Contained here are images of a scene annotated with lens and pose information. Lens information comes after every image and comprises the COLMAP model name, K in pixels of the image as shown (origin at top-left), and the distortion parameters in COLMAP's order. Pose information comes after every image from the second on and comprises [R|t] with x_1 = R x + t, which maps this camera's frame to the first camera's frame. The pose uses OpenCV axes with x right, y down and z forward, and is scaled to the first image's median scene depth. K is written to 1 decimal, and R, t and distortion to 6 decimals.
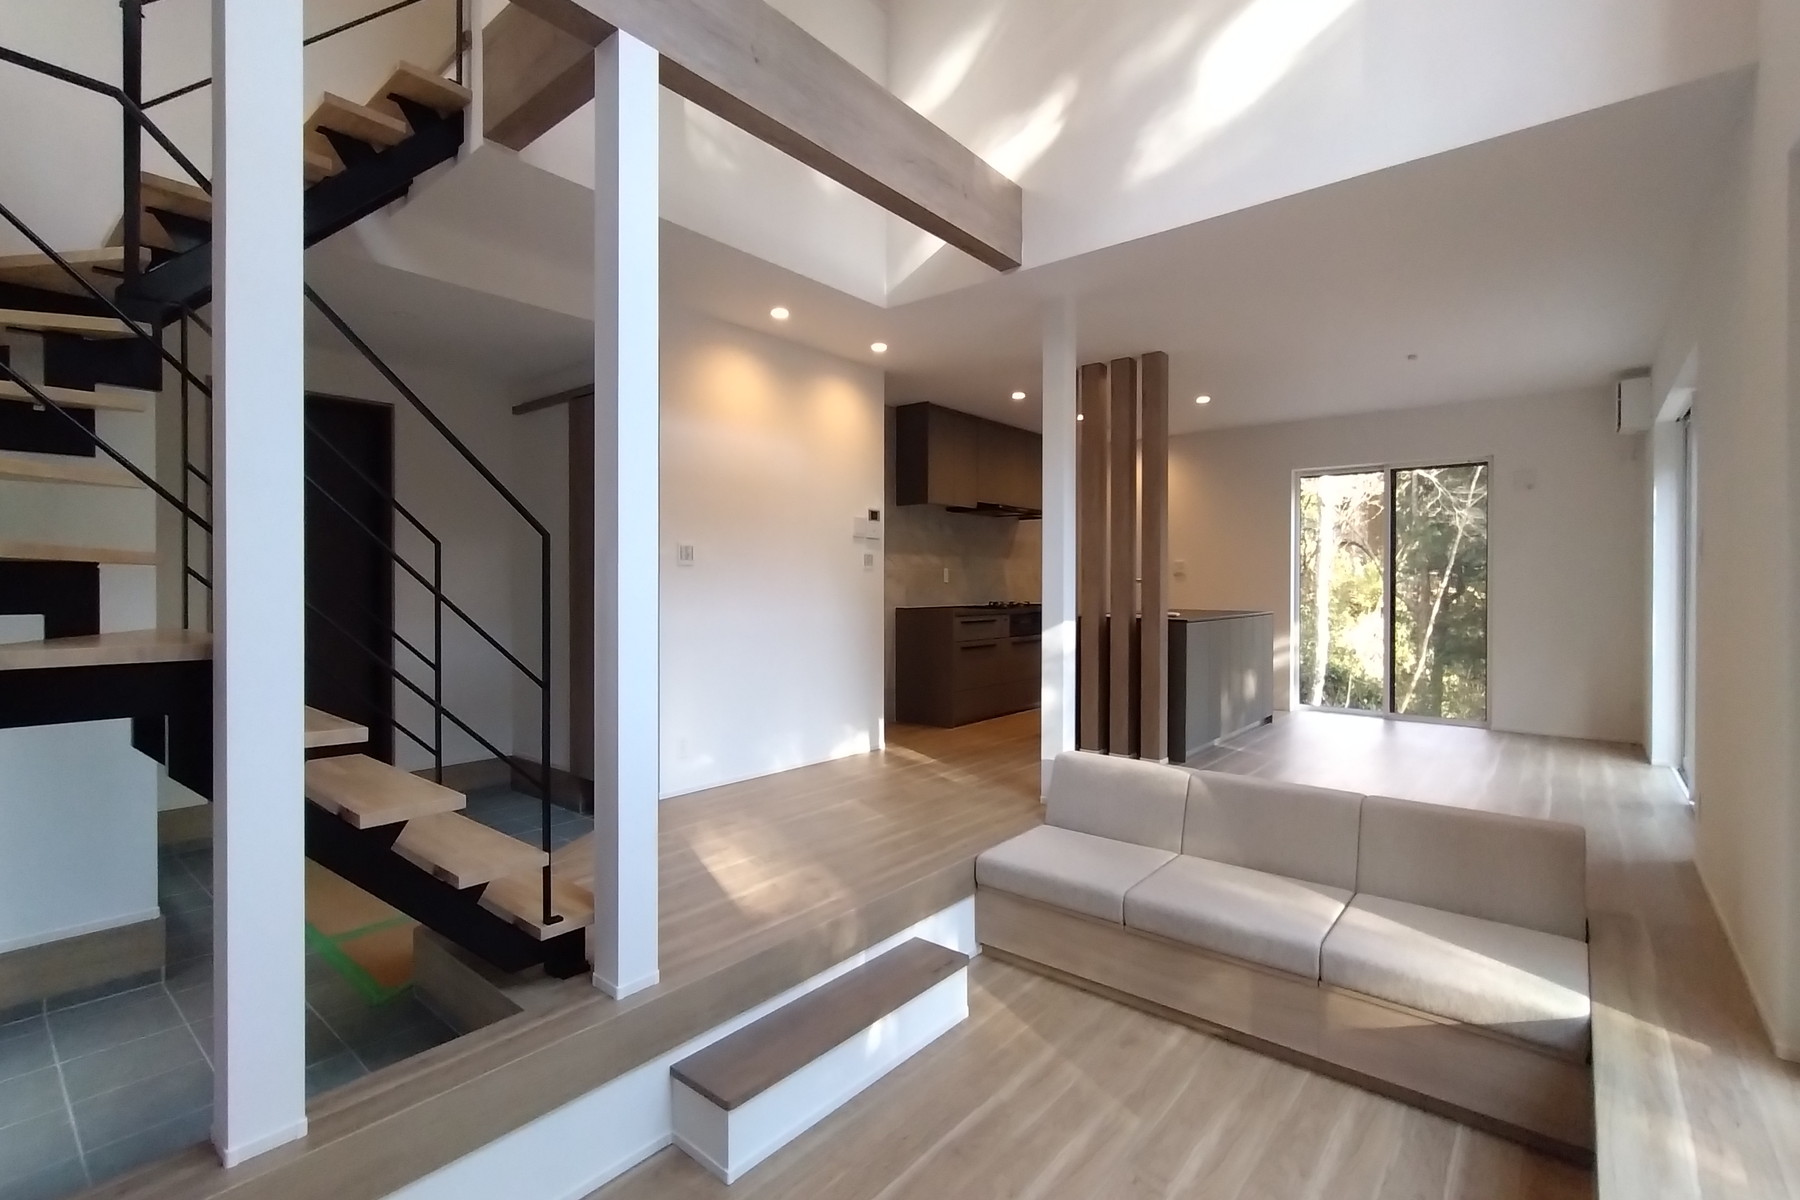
lens RADIAL K [[808.9, 0, 896.4], [0, 808.9, 582.8], [0, 0, 1]] dist [-0.000931, -0.001520]
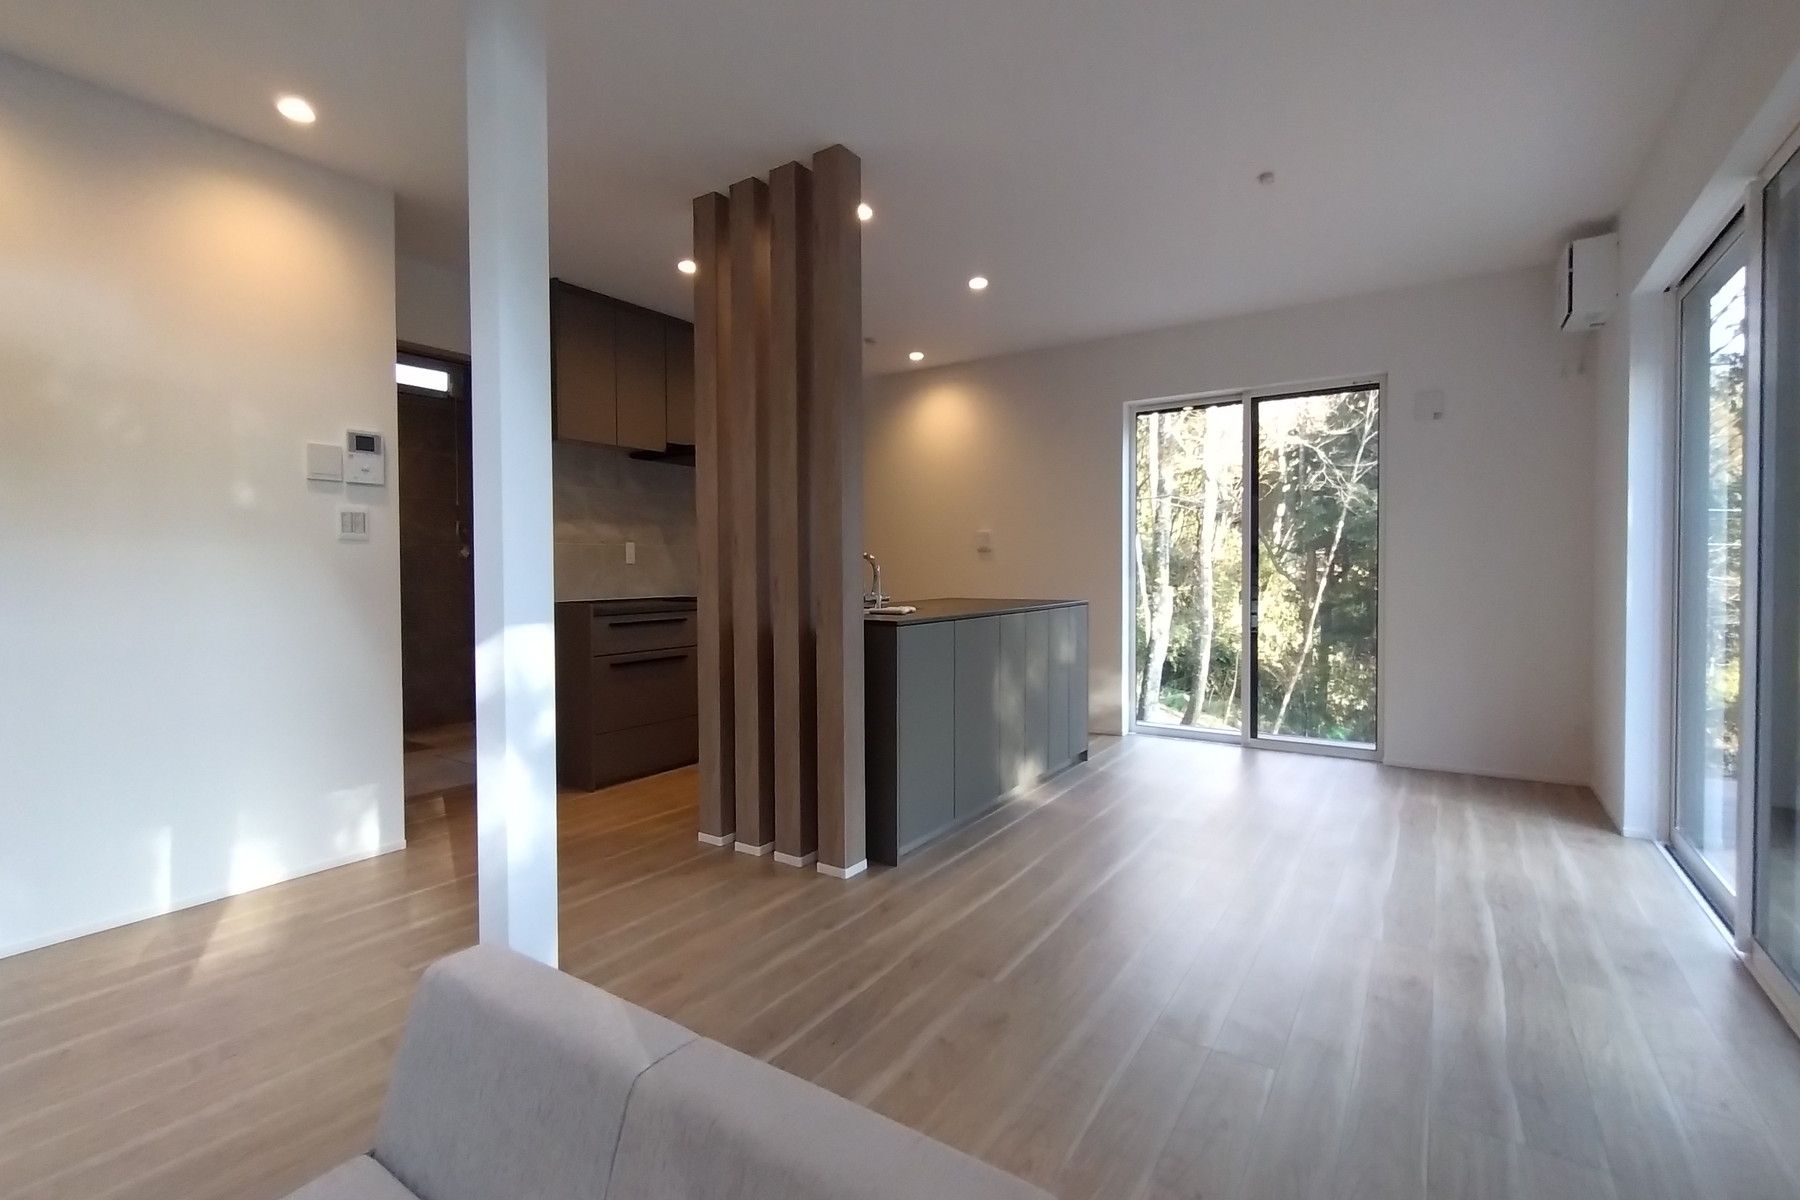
lens RADIAL K [[808.9, 0, 896.4], [0, 808.9, 582.8], [0, 0, 1]] dist [-0.000931, -0.001520]
pose [[0.994755, -0.012385, 0.101533, 0.215127], [0.010354, 0.999736, 0.020504, 0.004463], [-0.101760, -0.019346, 0.994621, 0.304391]]
